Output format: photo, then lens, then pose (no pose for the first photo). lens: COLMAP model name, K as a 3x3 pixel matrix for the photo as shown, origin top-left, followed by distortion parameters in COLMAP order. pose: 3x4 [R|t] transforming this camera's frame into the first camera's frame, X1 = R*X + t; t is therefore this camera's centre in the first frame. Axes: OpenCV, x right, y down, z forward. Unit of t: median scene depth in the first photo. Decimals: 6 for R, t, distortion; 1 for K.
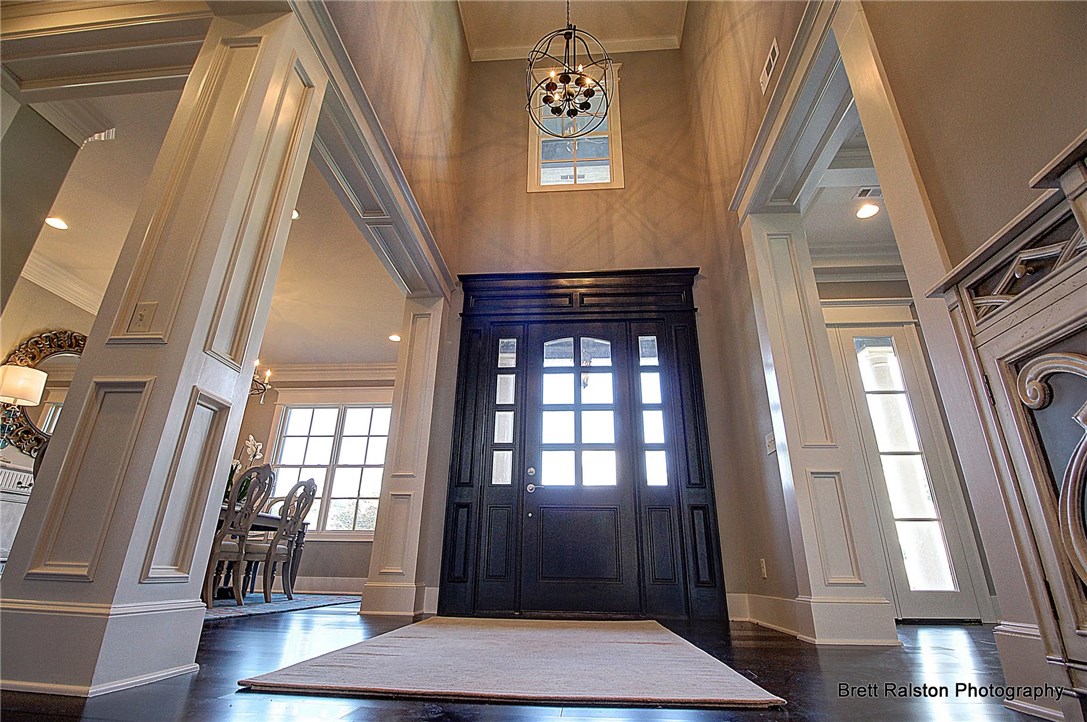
lens RADIAL K [[513.1, 0, 550.3], [0, 513.1, 348.6], [0, 0, 1]] dist [-0.025775, -0.000143]
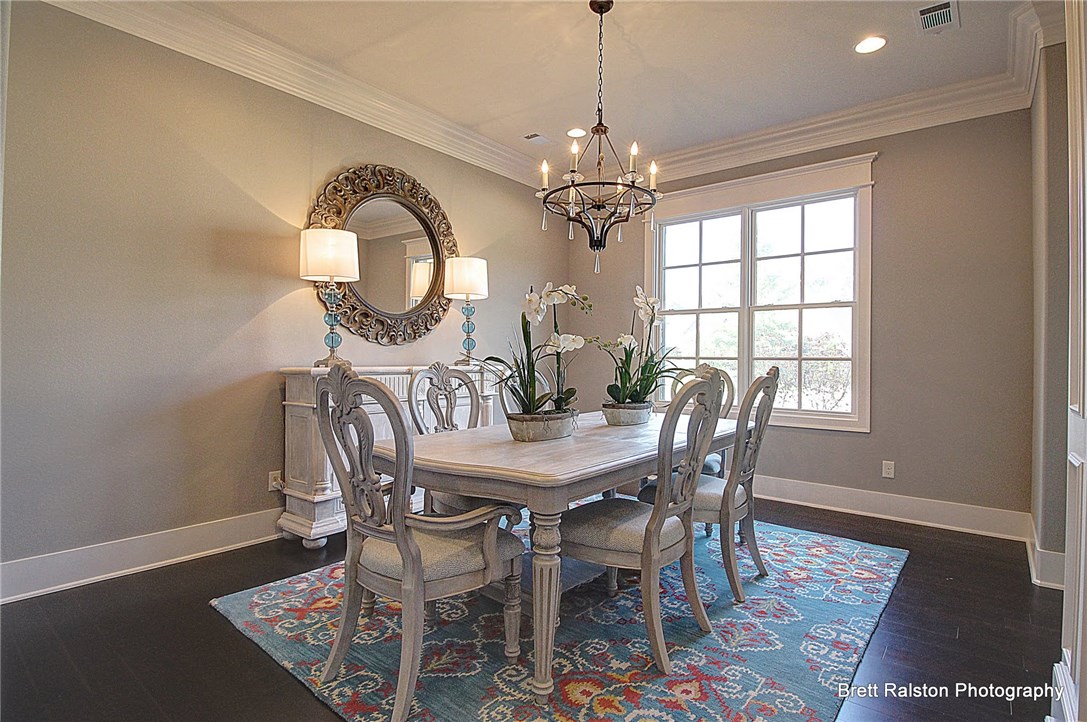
lens RADIAL K [[539.8, 0, 543.5], [0, 539.8, 361.0], [0, 0, 1]] dist [0.000414, -0.000051]
pose [[0.814128, 0.007826, -0.580633, -0.324393], [0.221457, 0.920153, 0.322916, 0.026346], [0.536798, -0.391480, 0.747389, 0.455857]]
